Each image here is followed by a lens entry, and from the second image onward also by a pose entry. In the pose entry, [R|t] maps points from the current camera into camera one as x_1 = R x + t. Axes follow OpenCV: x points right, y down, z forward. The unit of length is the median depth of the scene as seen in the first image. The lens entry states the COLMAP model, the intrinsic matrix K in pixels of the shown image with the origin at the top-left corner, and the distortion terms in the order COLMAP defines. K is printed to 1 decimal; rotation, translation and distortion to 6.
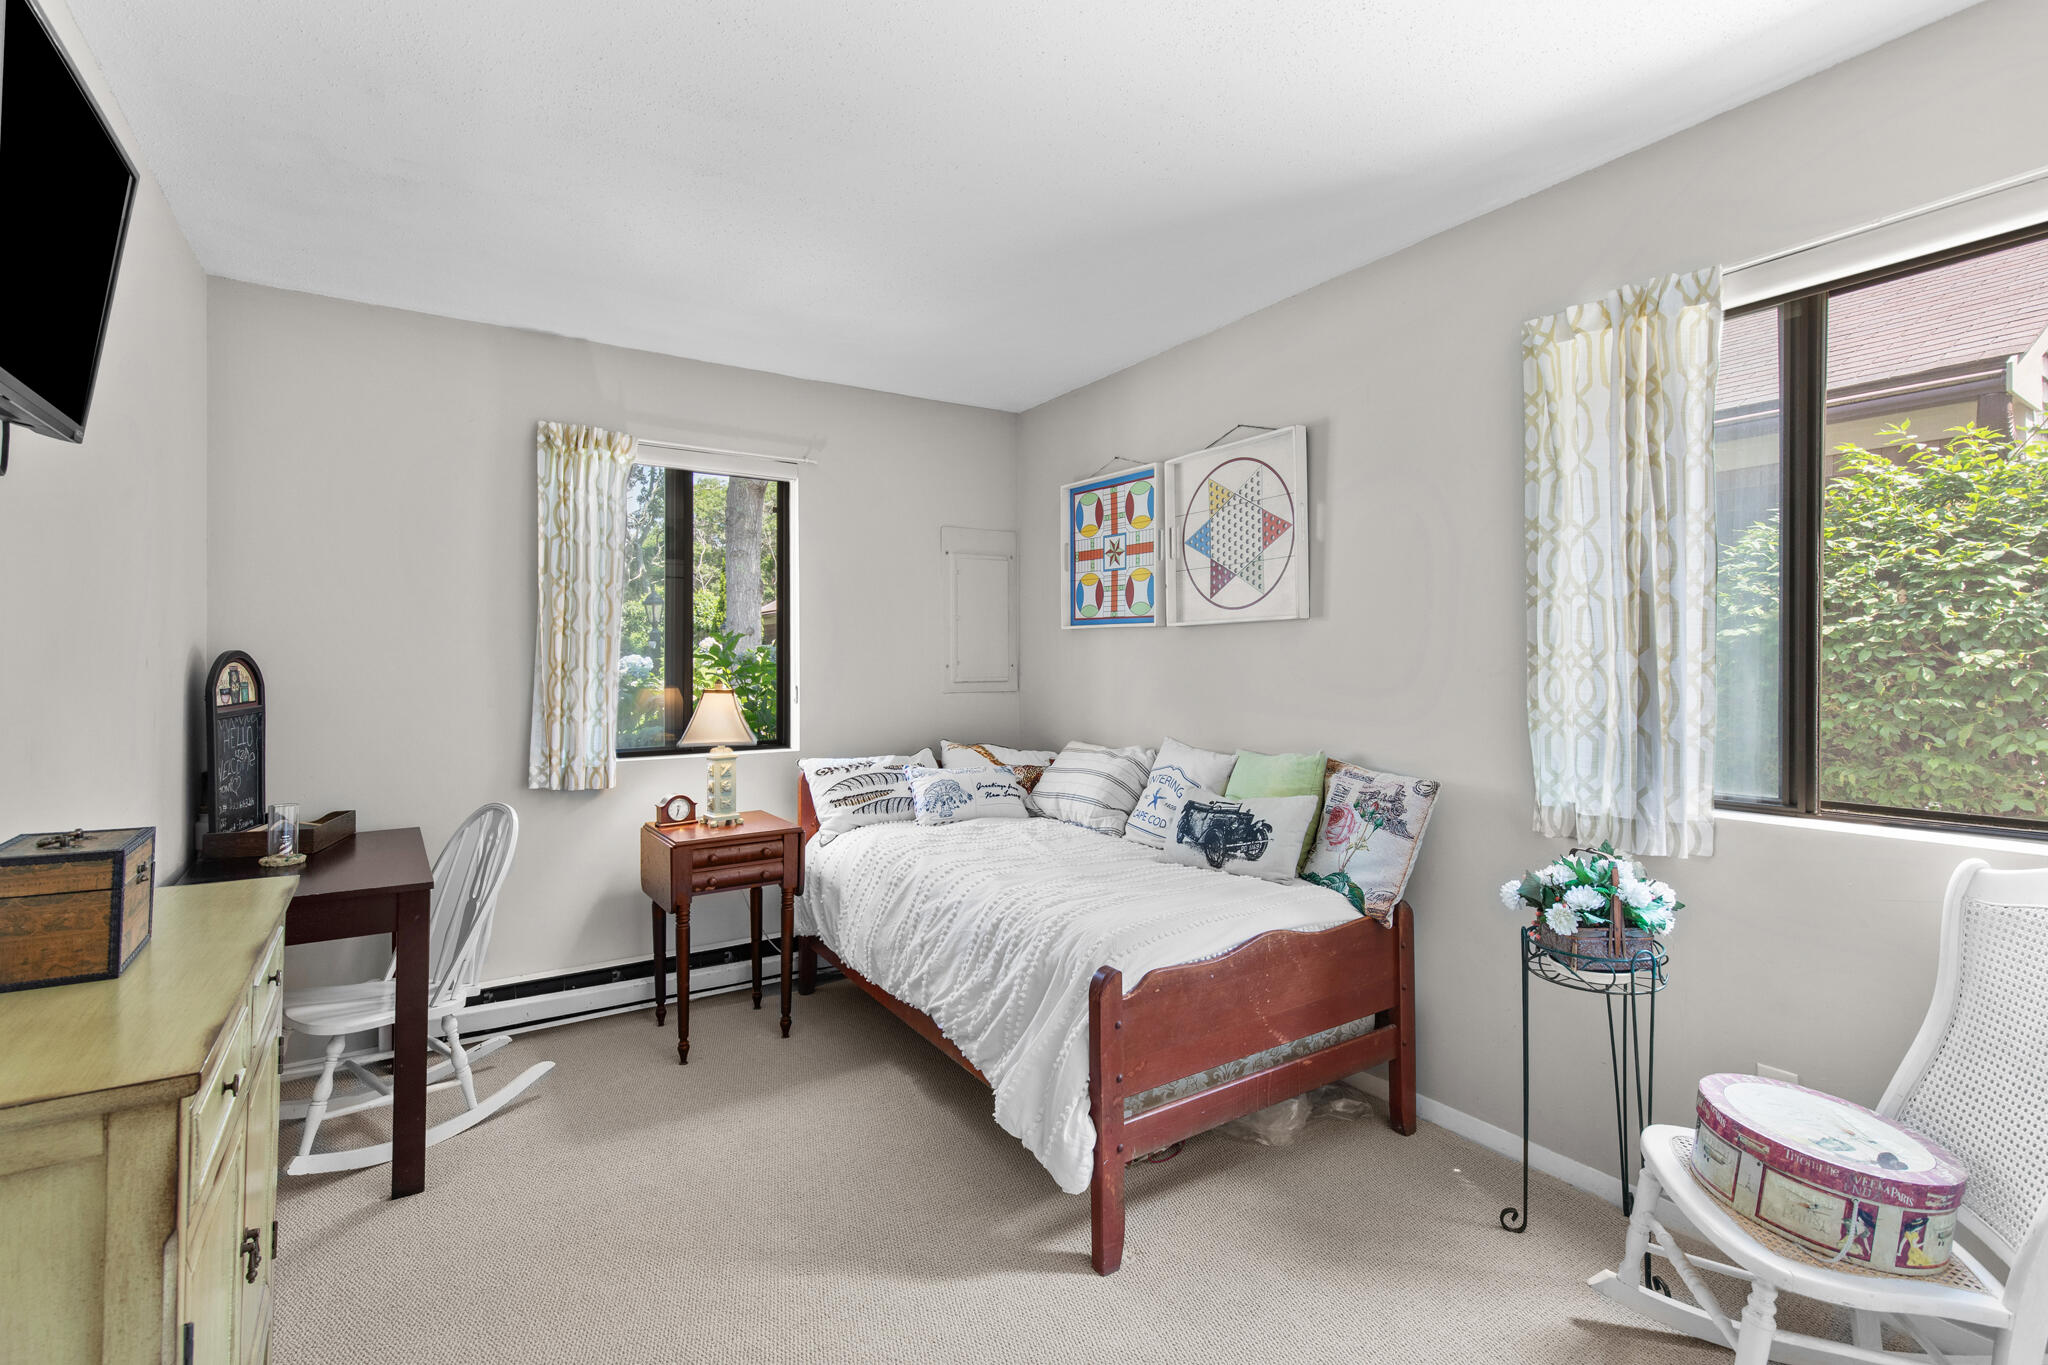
lens RADIAL K [[923.9, 0, 1013.7], [0, 923.9, 685.2], [0, 0, 1]] dist [0.021211, -0.000177]
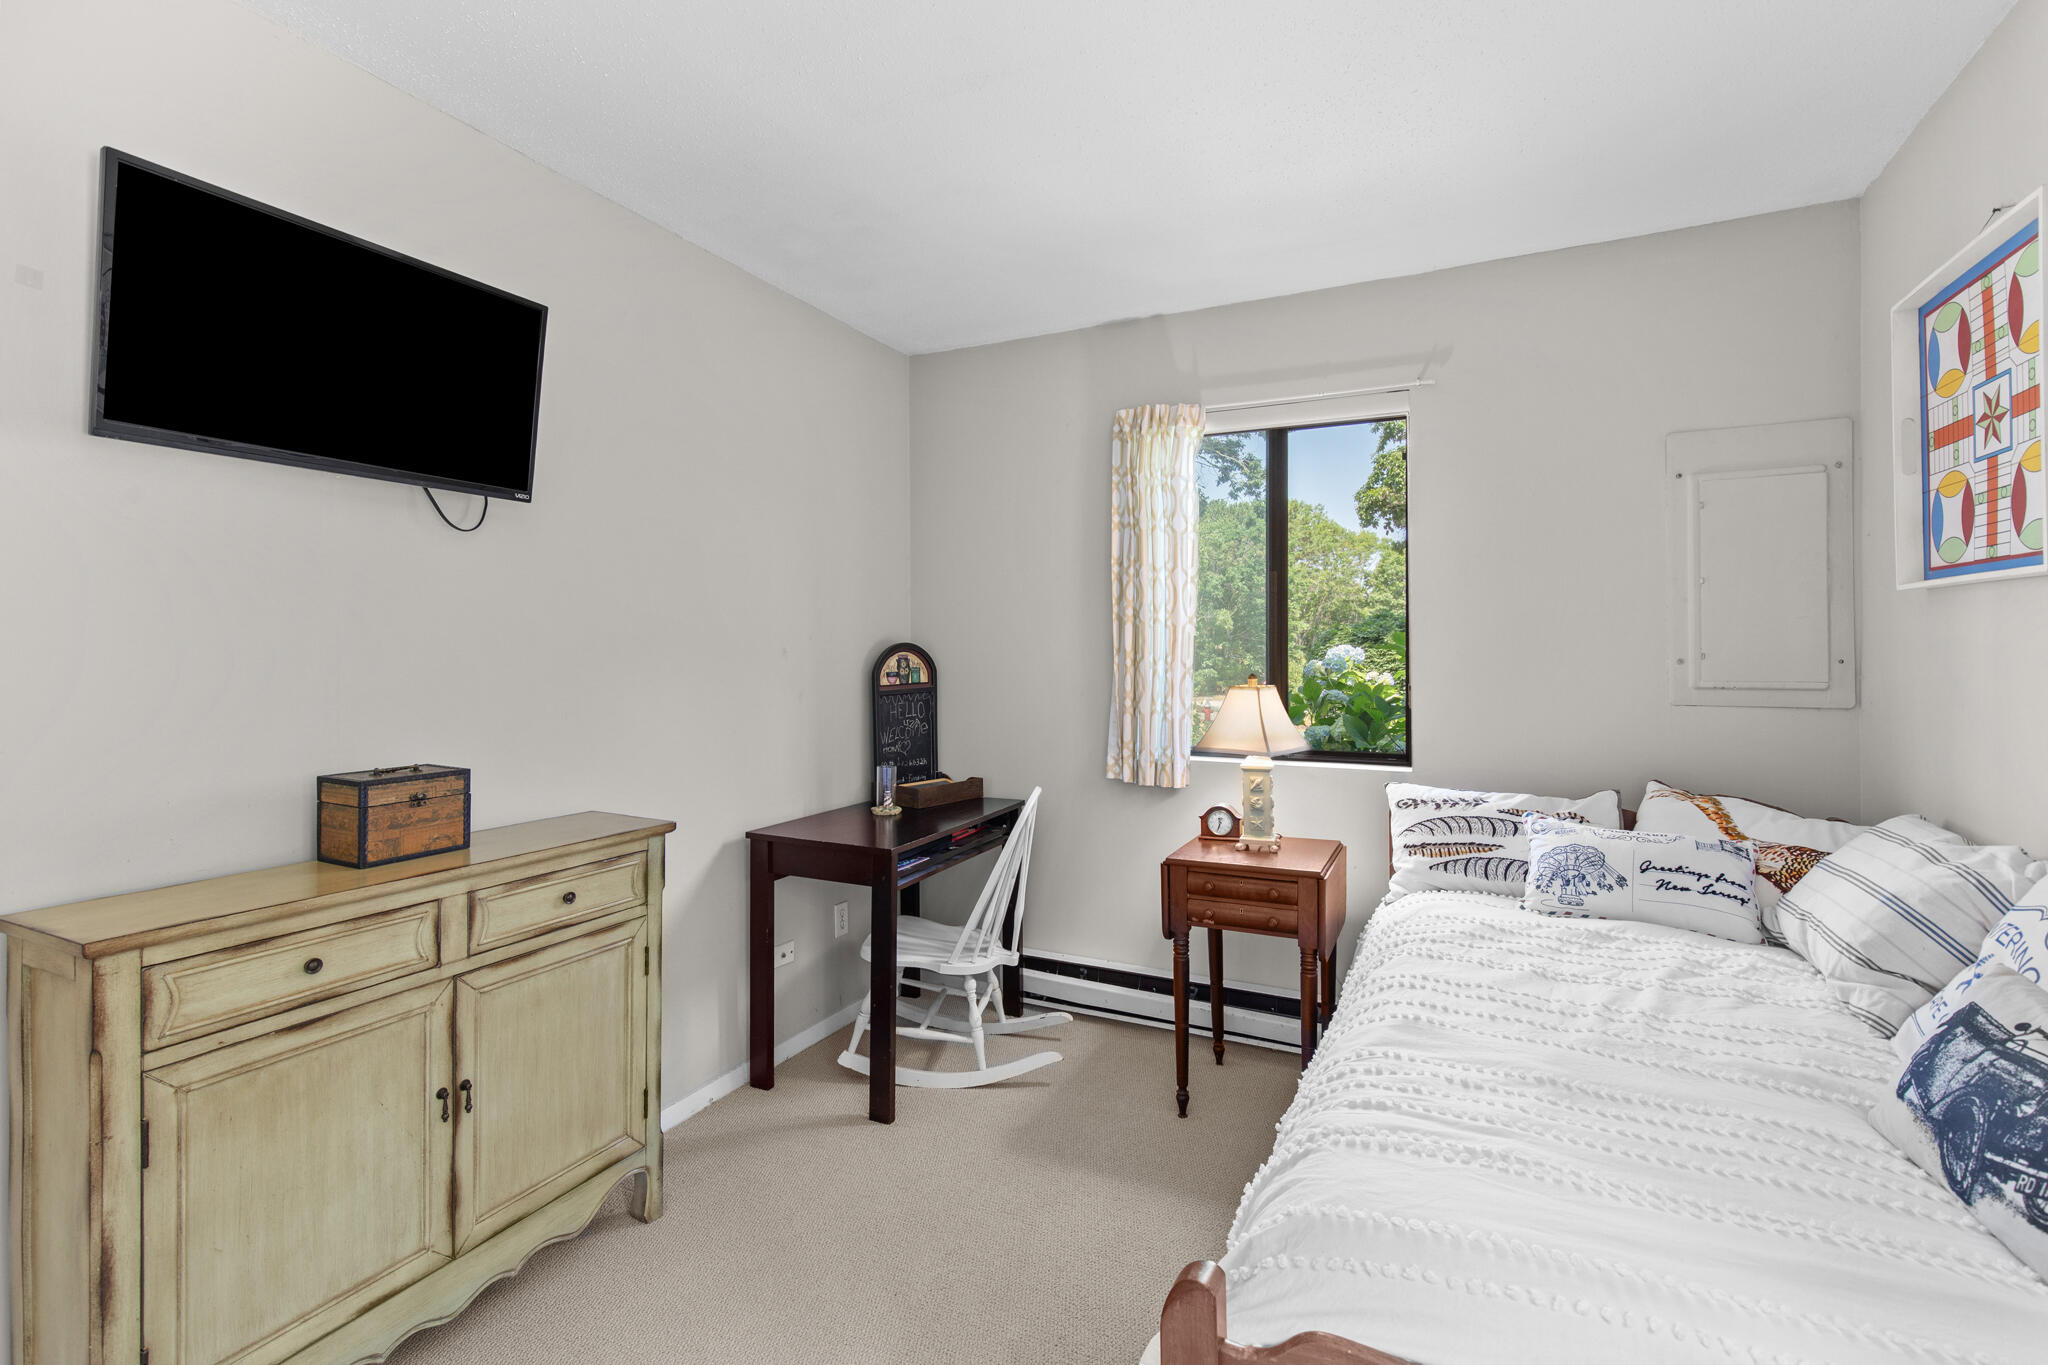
lens RADIAL K [[928.3, 0, 1026.3], [0, 928.3, 663.5], [0, 0, 1]] dist [0.009405, -0.000496]
pose [[0.524551, 0.013041, -0.851279, 0.261777], [-0.025510, 0.999674, -0.000405, -0.009164], [0.850997, 0.021929, 0.524713, 0.358653]]
